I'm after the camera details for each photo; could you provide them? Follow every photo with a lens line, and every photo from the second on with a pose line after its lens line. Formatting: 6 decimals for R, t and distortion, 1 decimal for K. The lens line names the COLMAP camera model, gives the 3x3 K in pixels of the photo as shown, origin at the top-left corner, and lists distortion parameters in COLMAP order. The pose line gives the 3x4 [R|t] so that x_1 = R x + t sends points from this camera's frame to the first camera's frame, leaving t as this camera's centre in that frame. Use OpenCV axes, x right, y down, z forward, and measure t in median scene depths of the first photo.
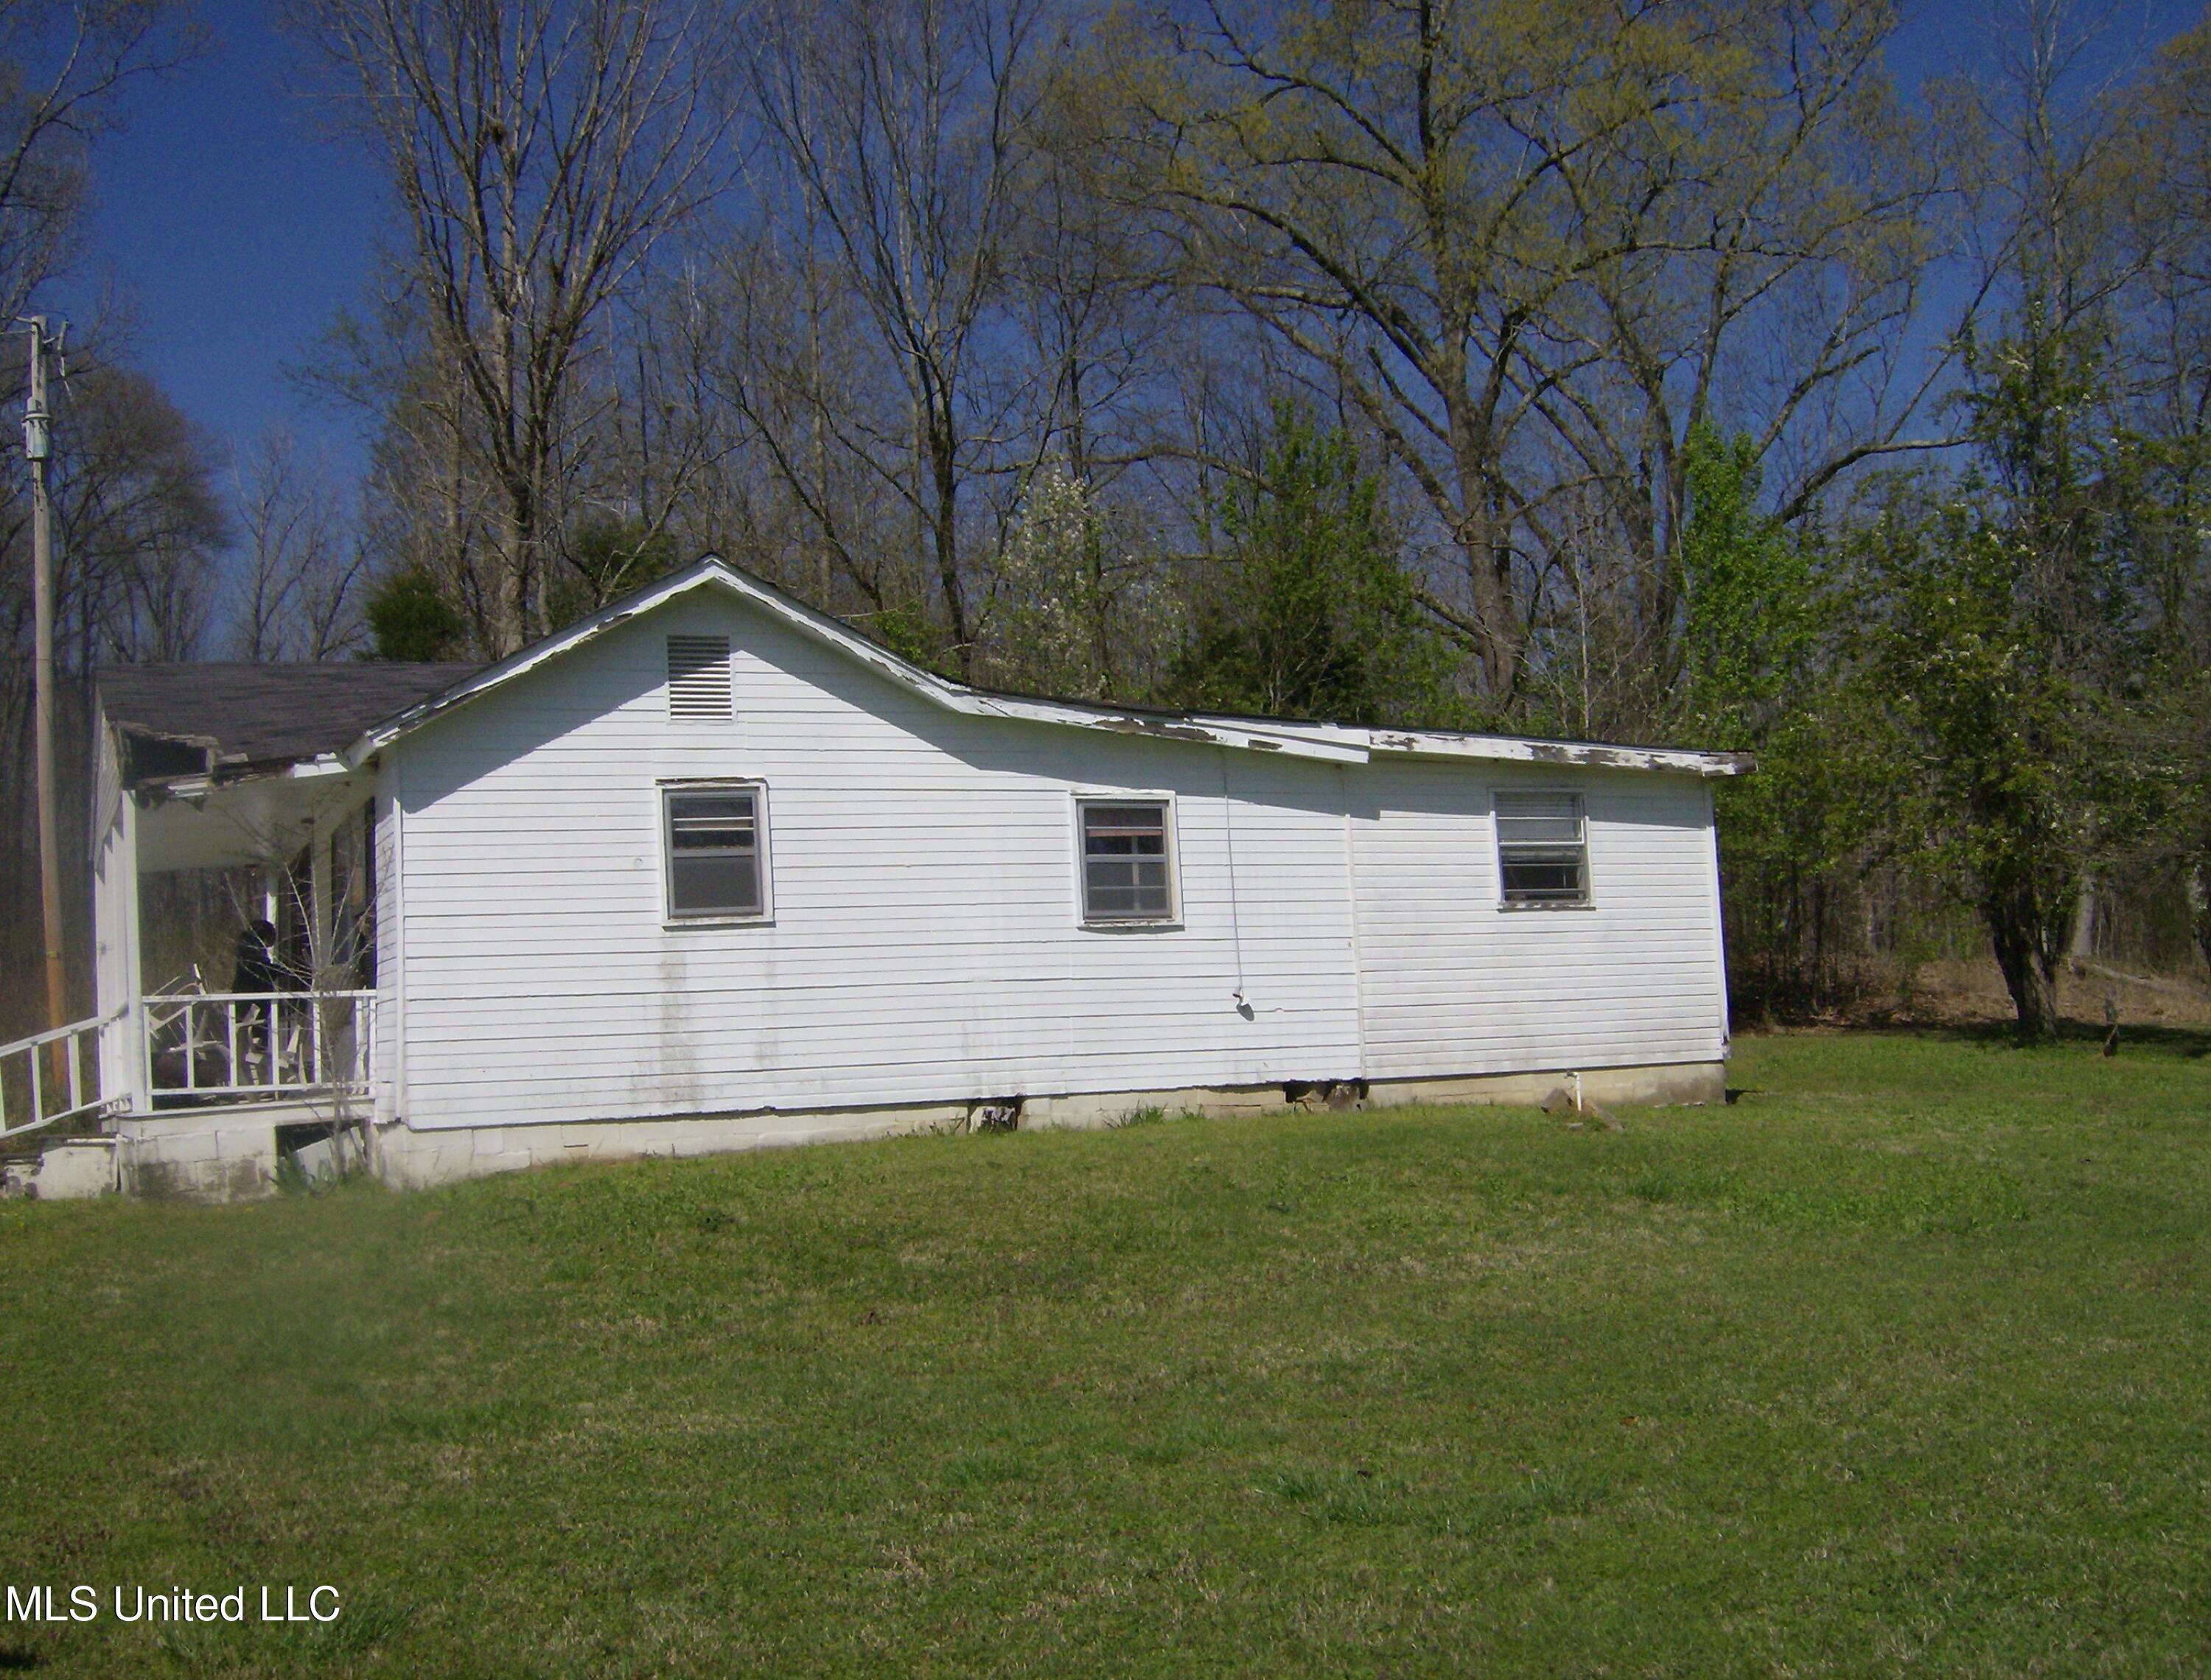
lens RADIAL K [[2511.2, 0, 1105.5], [0, 2511.2, 840.0], [0, 0, 1]] dist [-0.179884, 0.079951]
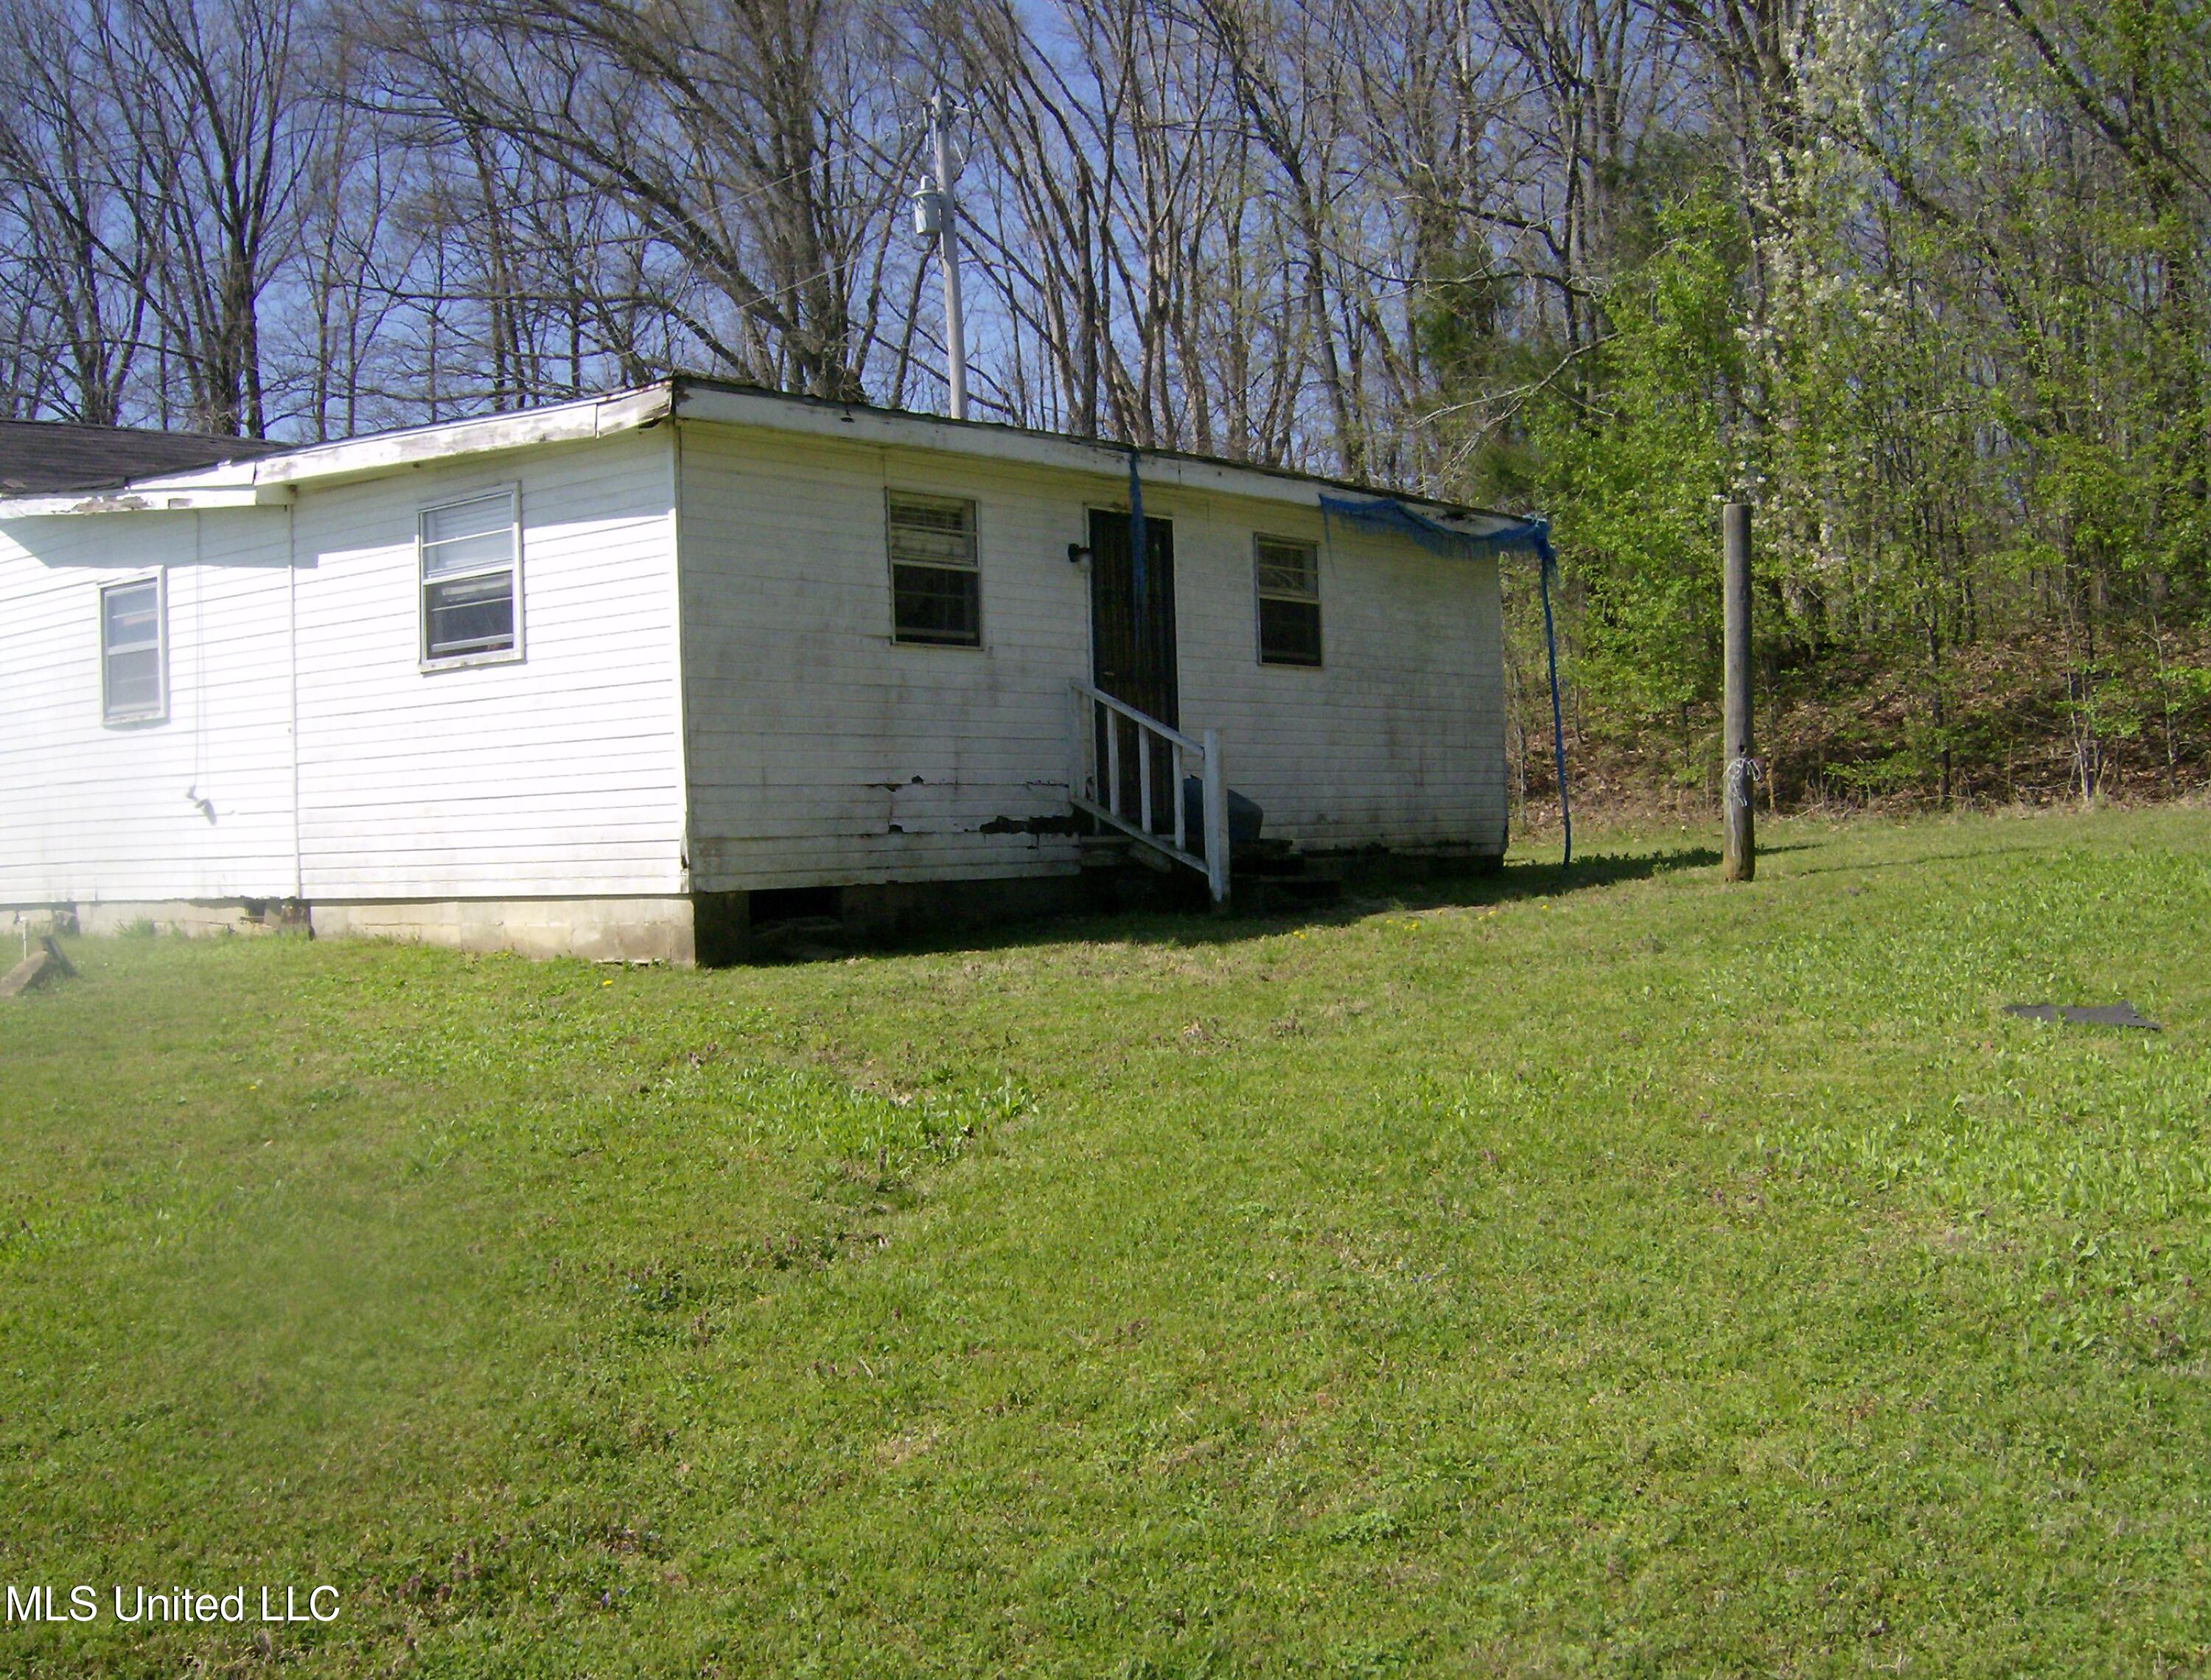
lens RADIAL K [[2508.5, 0, 1105.5], [0, 2508.5, 840.0], [0, 0, 1]] dist [-0.248569, 0.207952]
pose [[0.416031, 0.037700, -0.908569, 0.960147], [0.102716, 0.990797, 0.088146, 0.036103], [0.903531, -0.129996, 0.408330, 0.955434]]
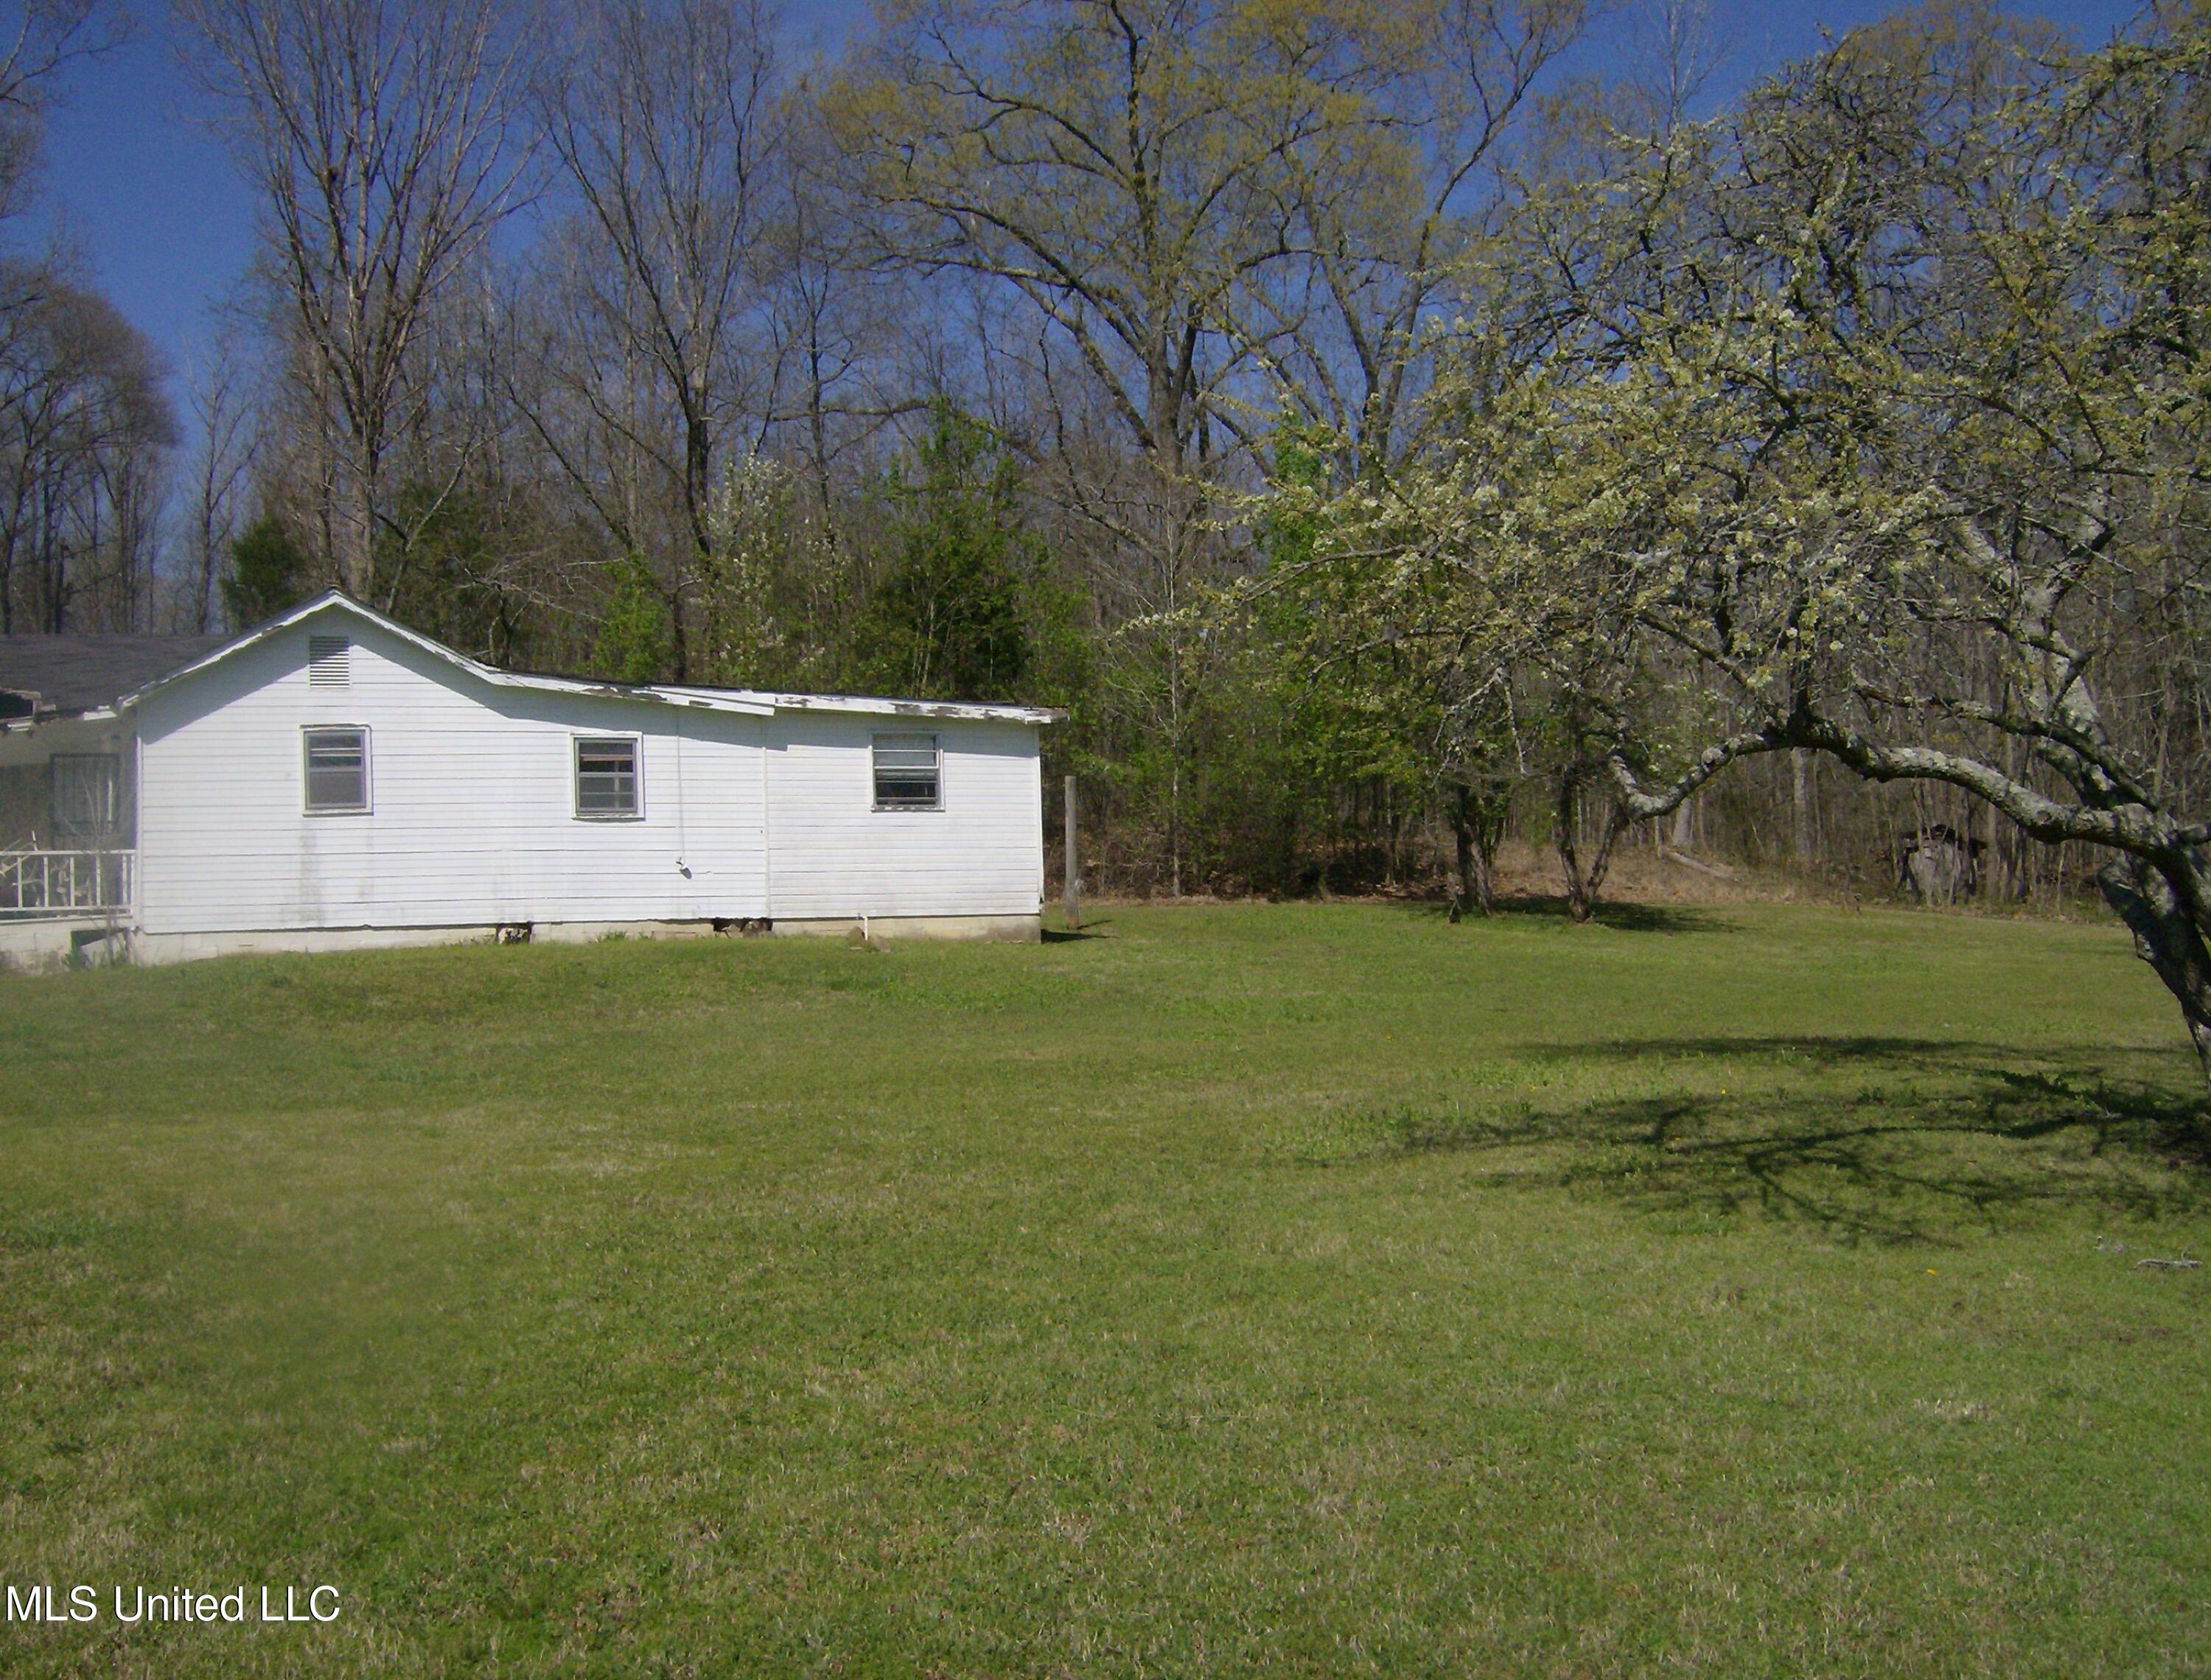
lens RADIAL K [[2511.2, 0, 1105.5], [0, 2511.2, 840.0], [0, 0, 1]] dist [-0.179884, 0.079951]
pose [[0.999780, 0.020911, 0.001800, 0.322698], [-0.020980, 0.998189, 0.056371, -0.047292], [-0.000618, -0.056397, 0.998408, -0.578199]]
